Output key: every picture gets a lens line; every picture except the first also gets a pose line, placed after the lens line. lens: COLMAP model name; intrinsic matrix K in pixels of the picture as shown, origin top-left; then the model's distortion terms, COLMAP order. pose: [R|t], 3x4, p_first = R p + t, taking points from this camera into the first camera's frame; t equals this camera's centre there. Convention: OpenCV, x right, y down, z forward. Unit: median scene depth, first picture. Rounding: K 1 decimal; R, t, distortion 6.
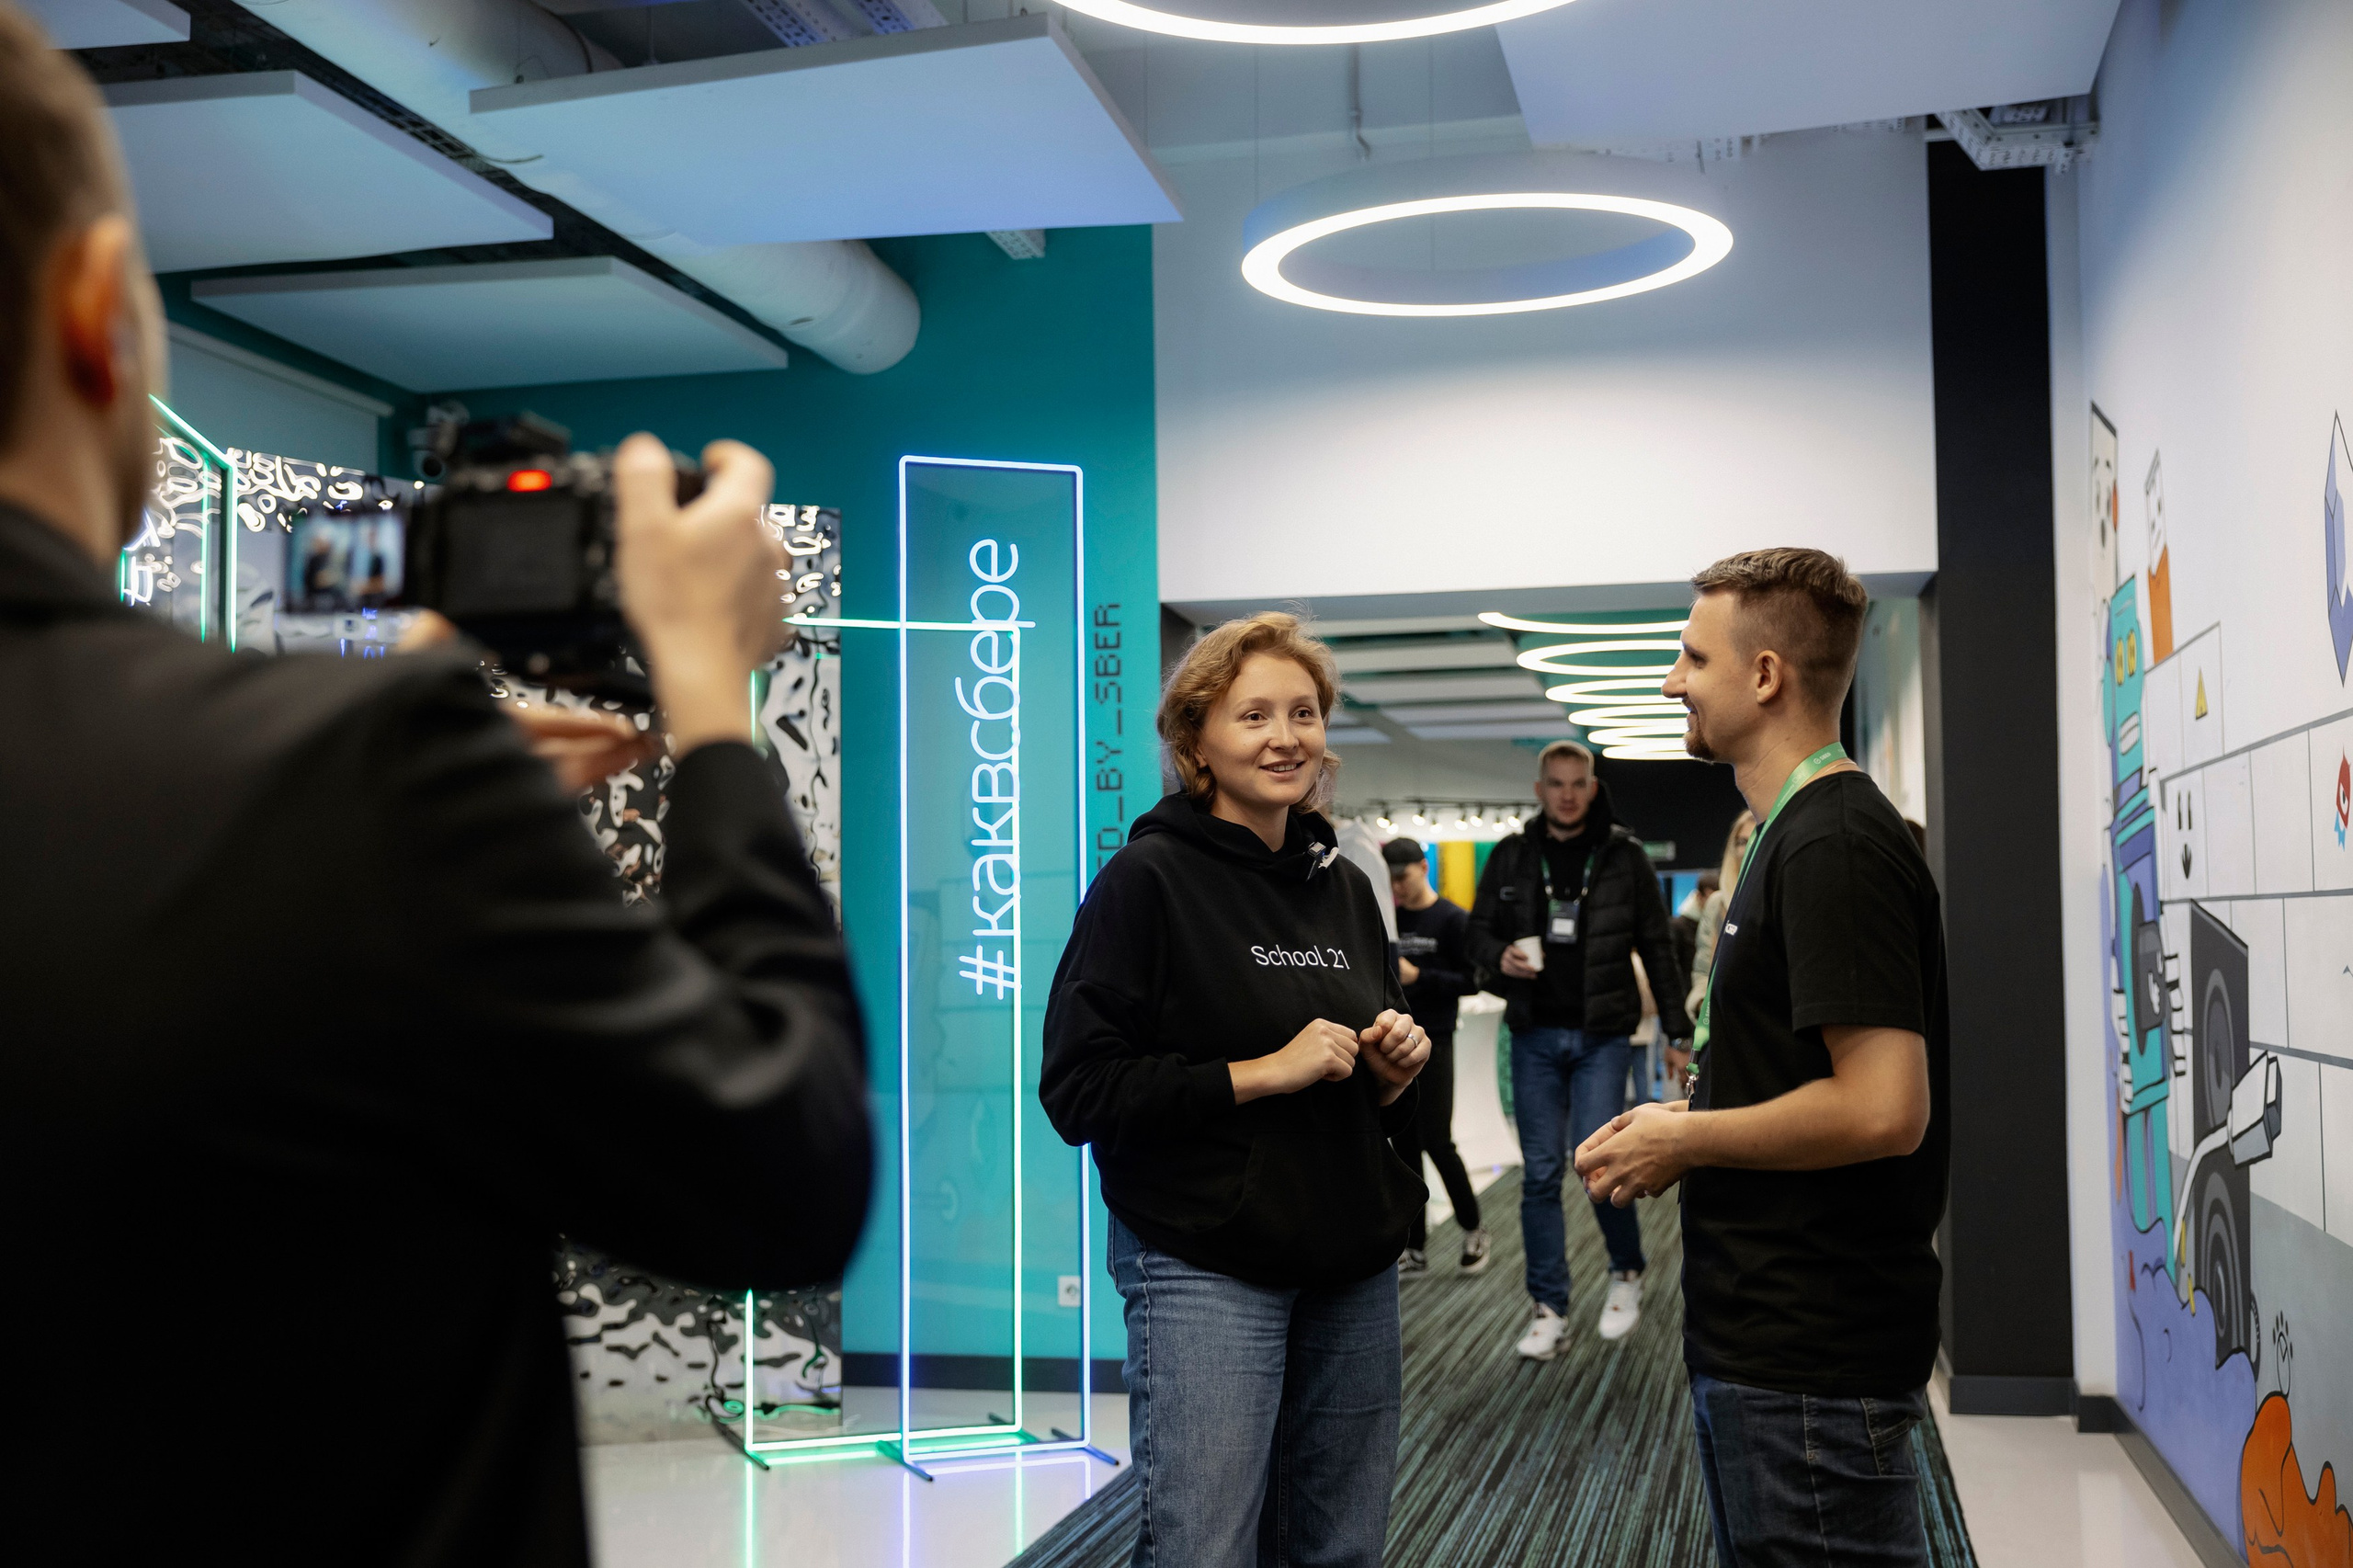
lens RADIAL K [[2711.3, 0, 1177.1], [0, 2711.3, 784.4], [0, 0, 1]] dist [0.007496, 0.000000]
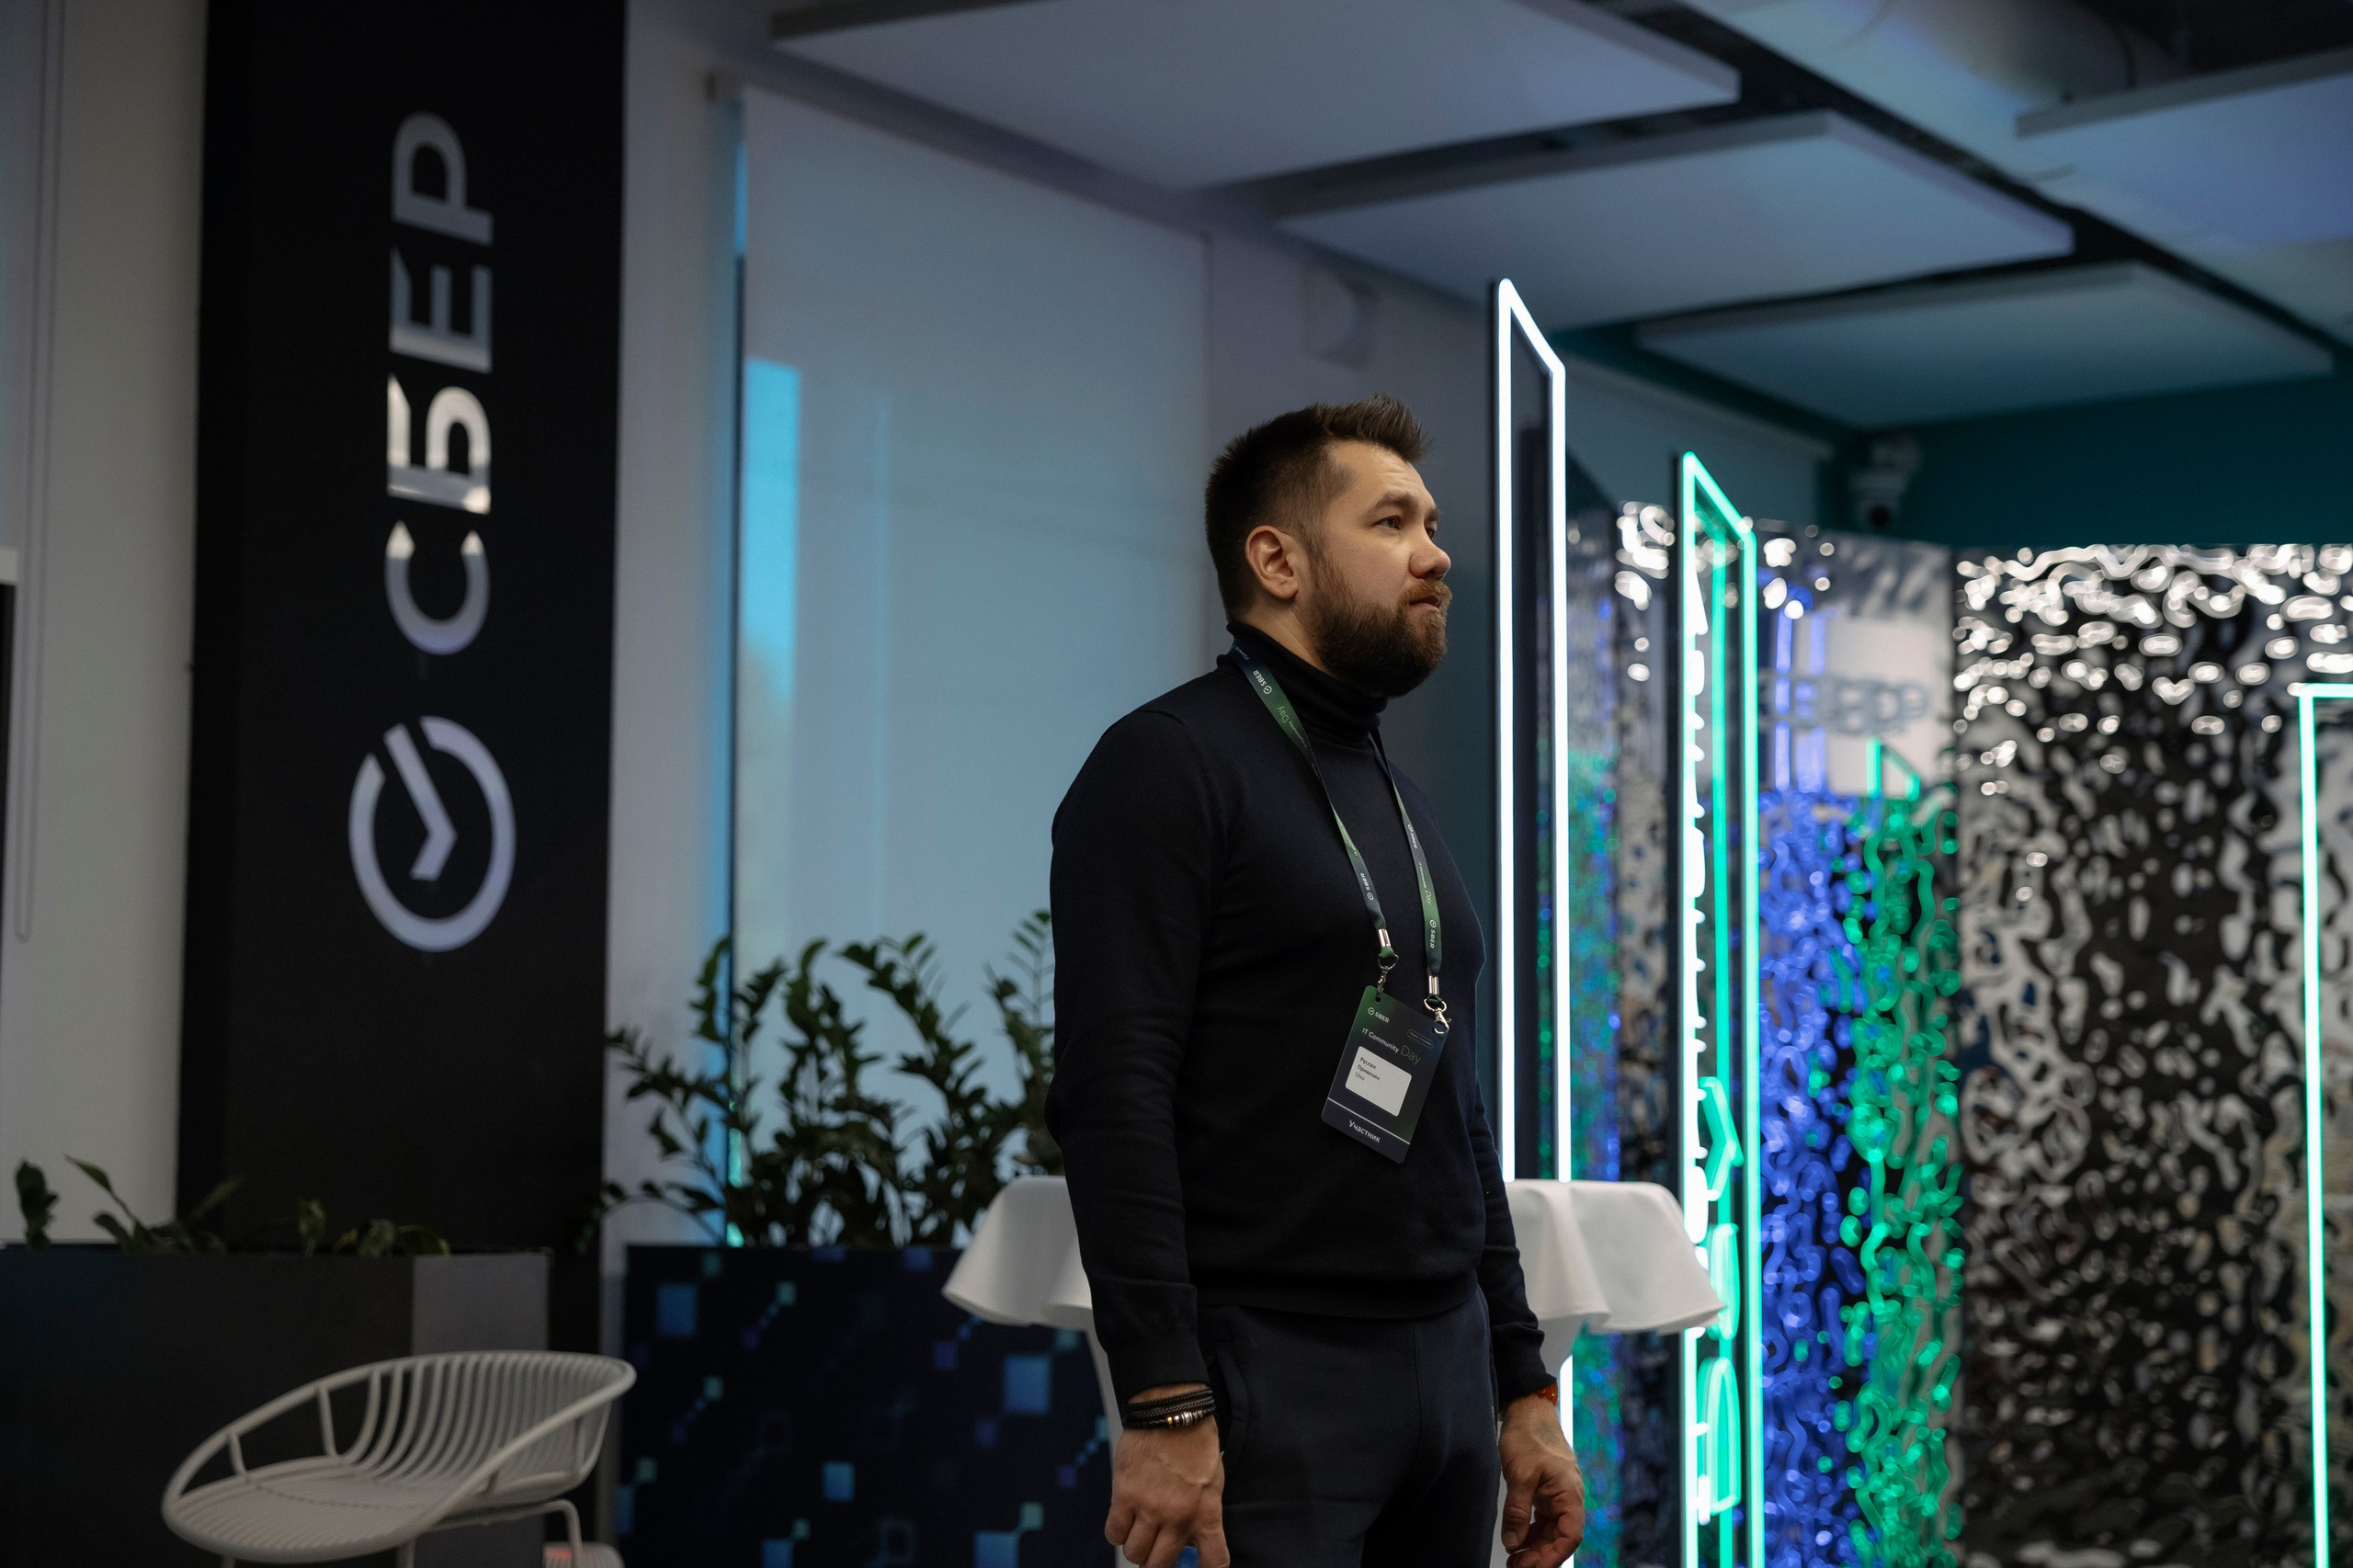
lens RADIAL K [[4143.3, 0, 1176.0], [0, 4143.3, 783.9], [0, 0, 1]] dist [-0.040281, 0.000000]
pose [[0.925942, -0.029779, -0.376489, -0.005637], [0.014107, 0.998918, -0.044317, 0.020319], [0.377401, 0.035724, 0.925361, -0.305010]]
